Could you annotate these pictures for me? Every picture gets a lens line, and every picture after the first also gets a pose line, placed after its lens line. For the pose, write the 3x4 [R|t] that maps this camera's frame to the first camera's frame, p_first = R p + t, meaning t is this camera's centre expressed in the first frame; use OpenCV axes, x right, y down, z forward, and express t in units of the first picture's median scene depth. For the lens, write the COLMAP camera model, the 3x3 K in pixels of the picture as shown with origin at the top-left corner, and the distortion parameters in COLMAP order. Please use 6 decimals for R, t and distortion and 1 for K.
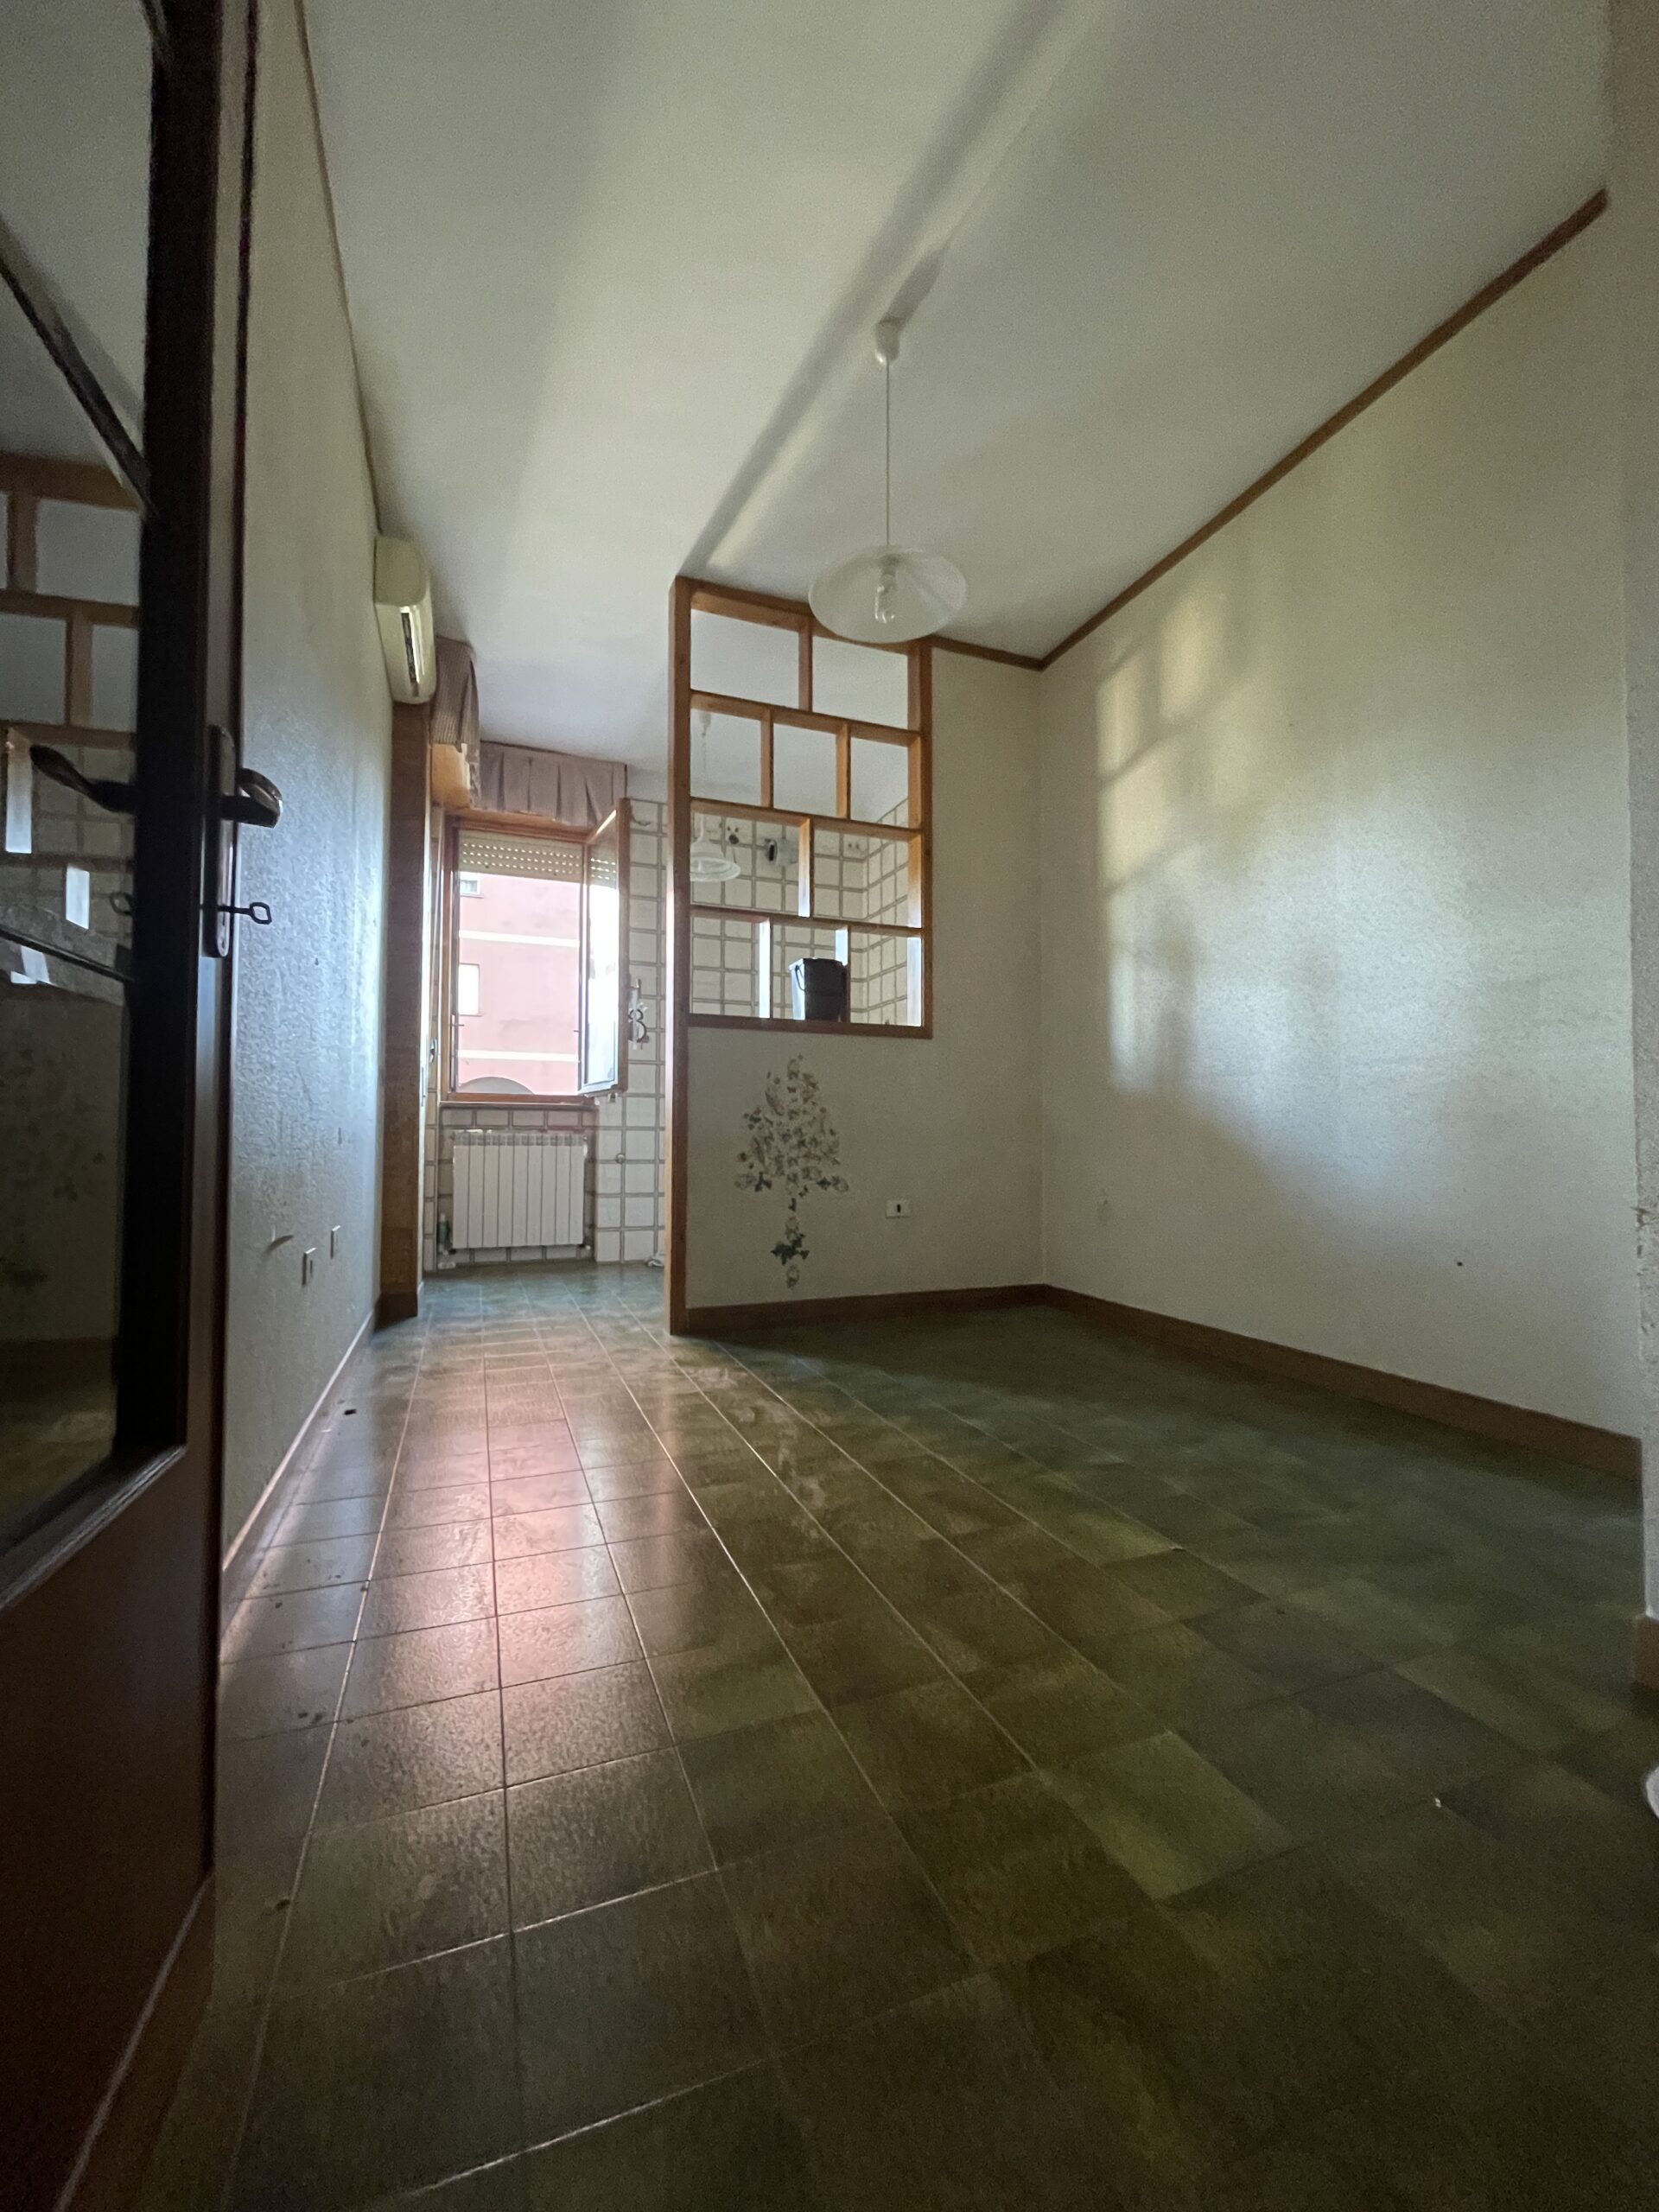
lens RADIAL K [[892.8, 0, 819.1], [0, 892.8, 1113.3], [0, 0, 1]] dist [0.000243, -0.000326]
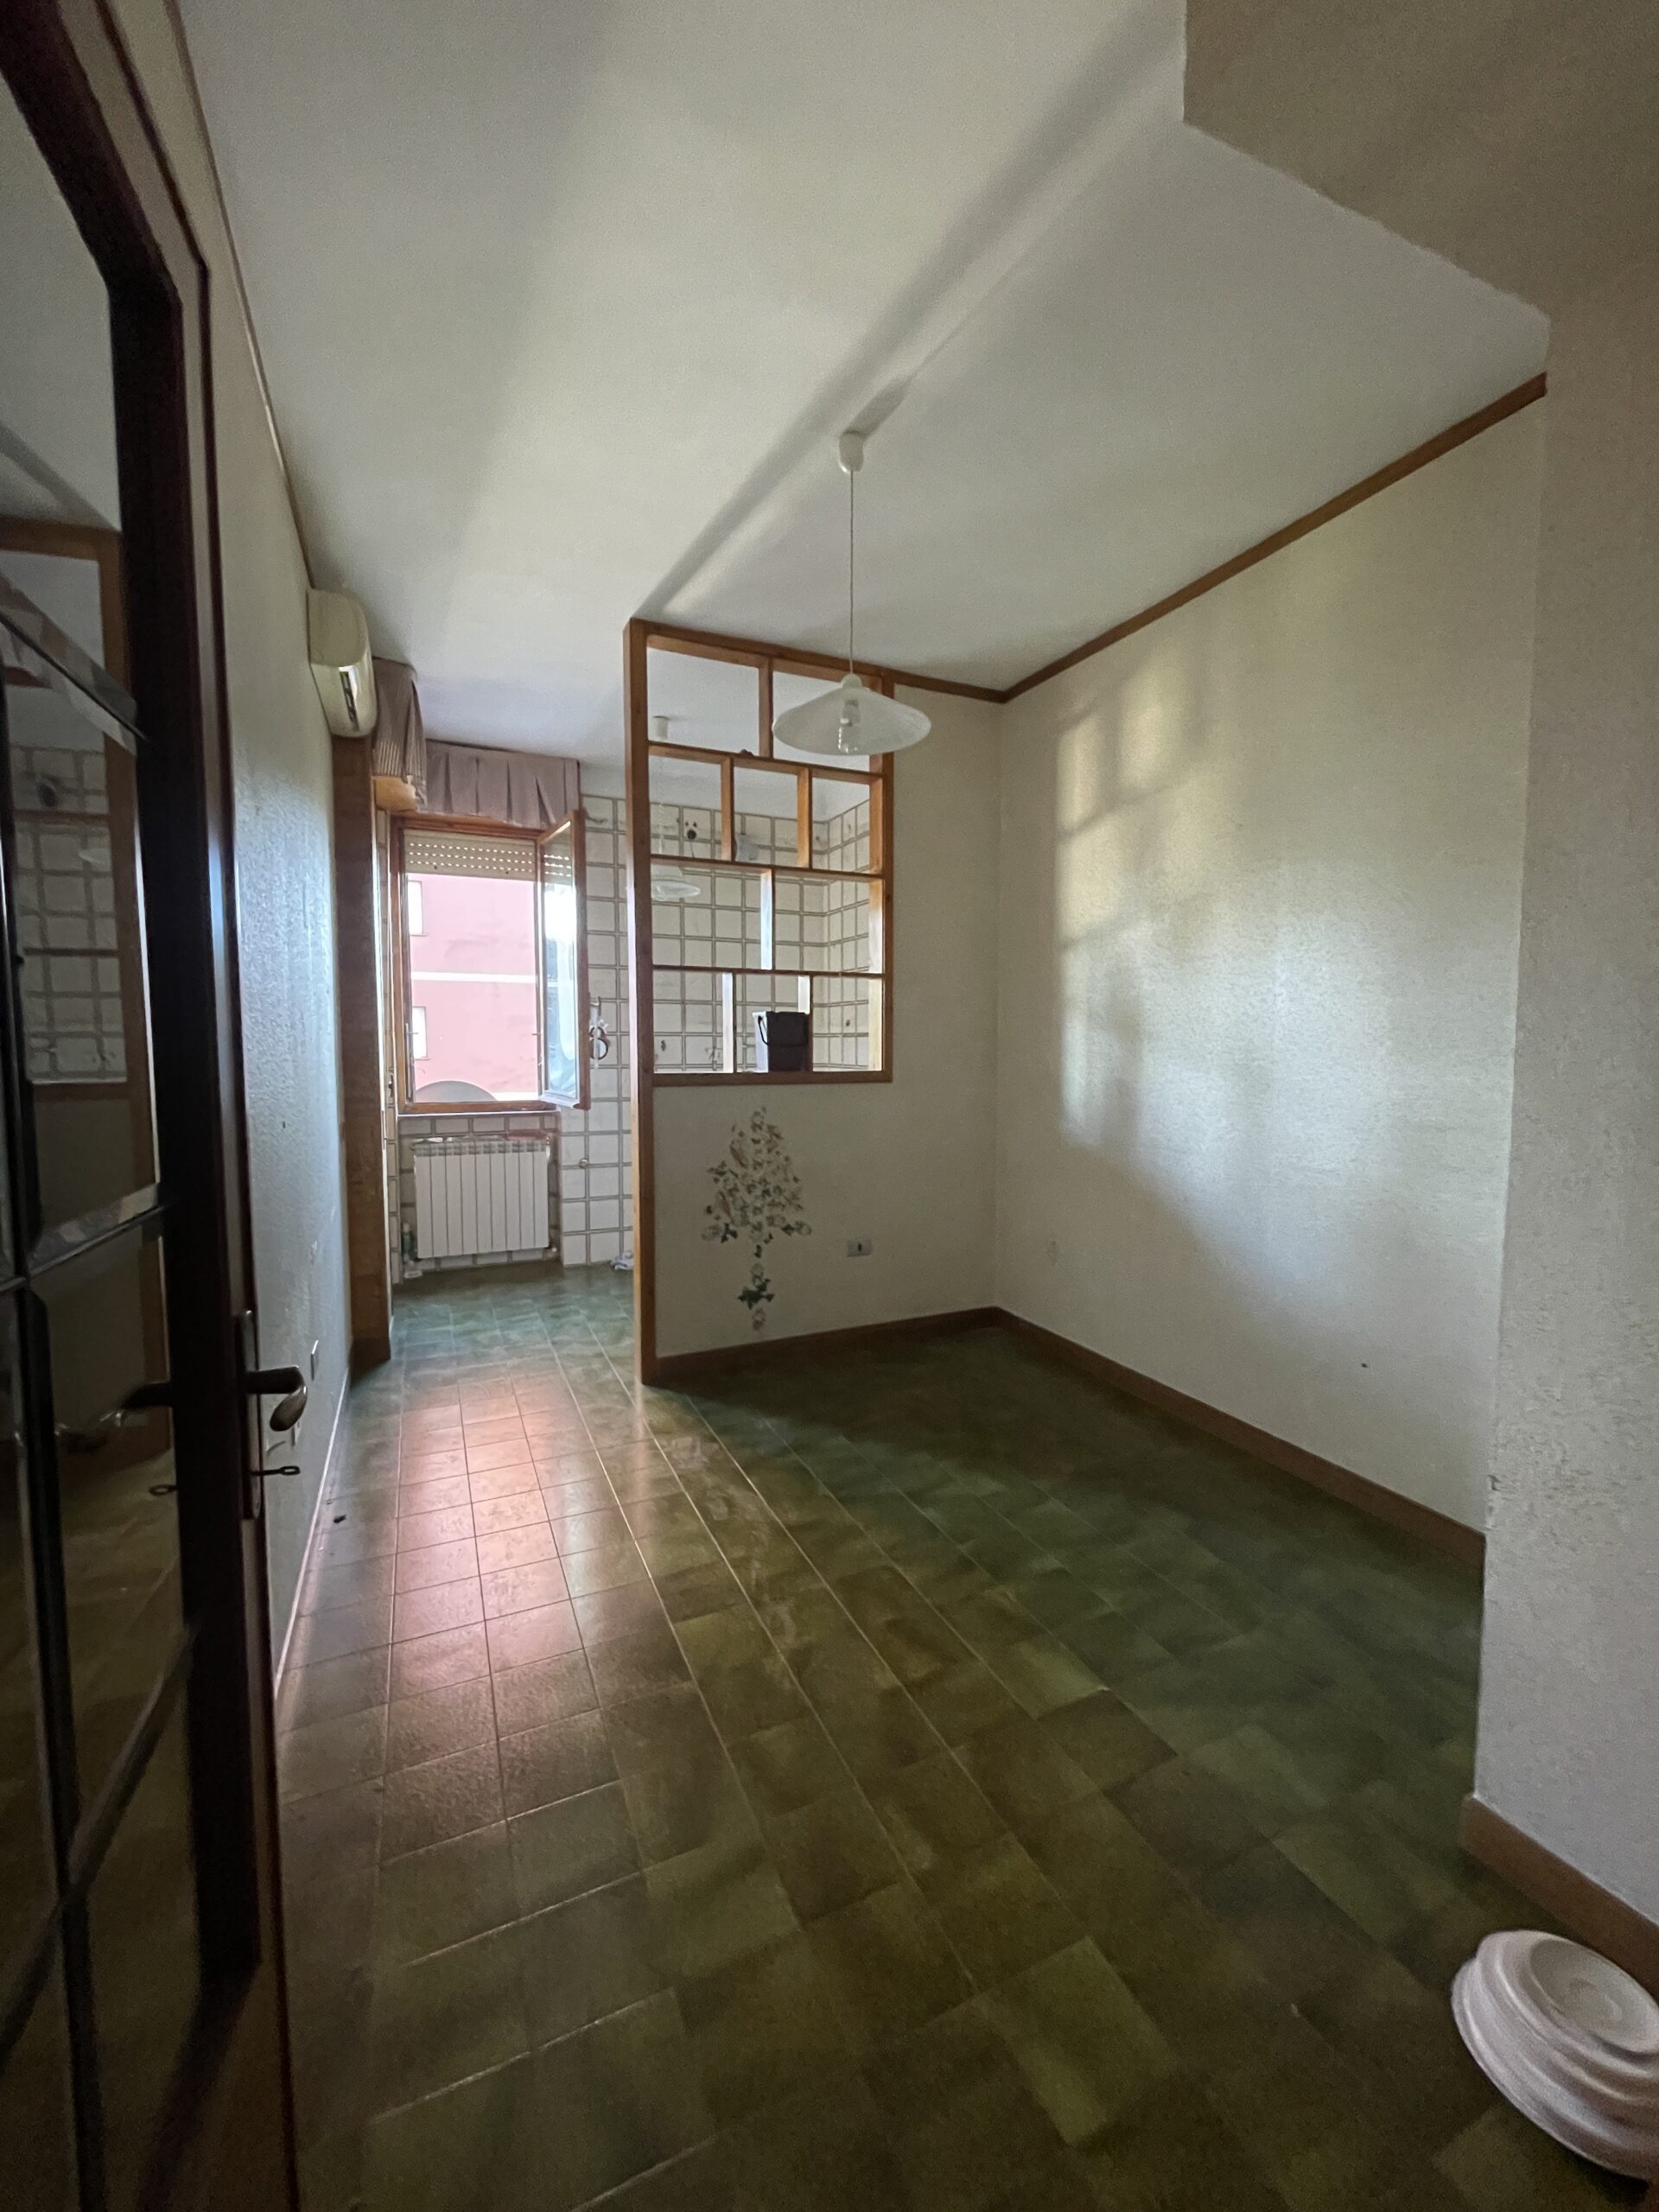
lens RADIAL K [[892.8, 0, 833.4], [0, 892.8, 1103.0], [0, 0, 1]] dist [0.000243, -0.000326]
pose [[0.998062, -0.007046, 0.061833, -0.005660], [0.000797, 0.994935, 0.100515, -0.198030], [-0.062228, -0.100271, 0.993012, -0.021546]]
